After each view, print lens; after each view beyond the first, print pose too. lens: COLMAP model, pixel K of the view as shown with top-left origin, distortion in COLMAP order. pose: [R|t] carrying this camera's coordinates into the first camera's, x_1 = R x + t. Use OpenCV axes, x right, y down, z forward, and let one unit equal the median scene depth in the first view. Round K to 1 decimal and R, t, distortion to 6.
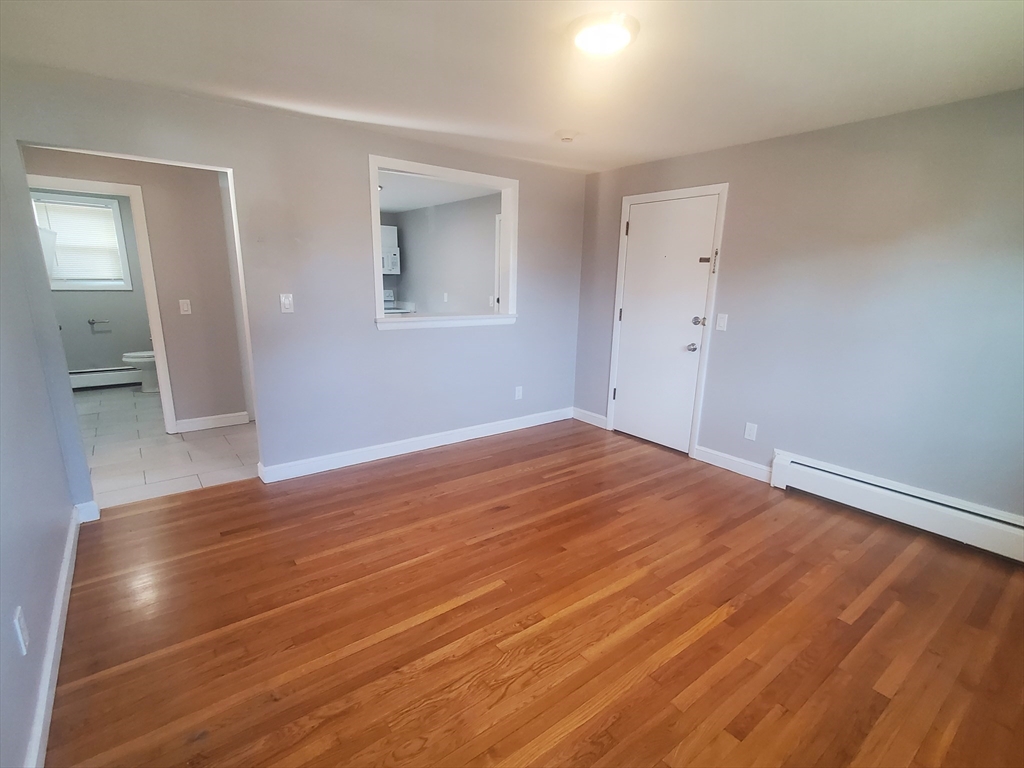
lens RADIAL K [[489.4, 0, 505.0], [0, 489.4, 393.2], [0, 0, 1]] dist [0.017187, 0.000355]
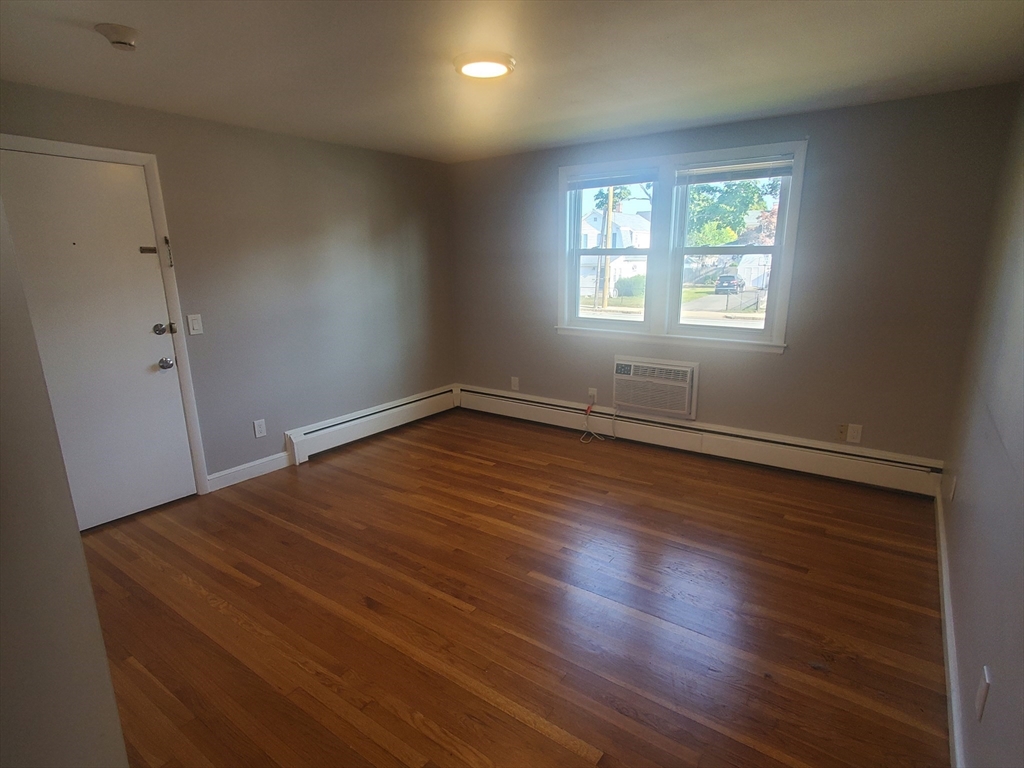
lens RADIAL K [[542.6, 0, 504.7], [0, 542.6, 390.7], [0, 0, 1]] dist [0.006057, 0.000137]
pose [[-0.252864, -0.252136, 0.934070, -0.644133], [0.239723, 0.919013, 0.312968, -0.224575], [-0.937333, 0.303056, -0.171943, 0.768804]]
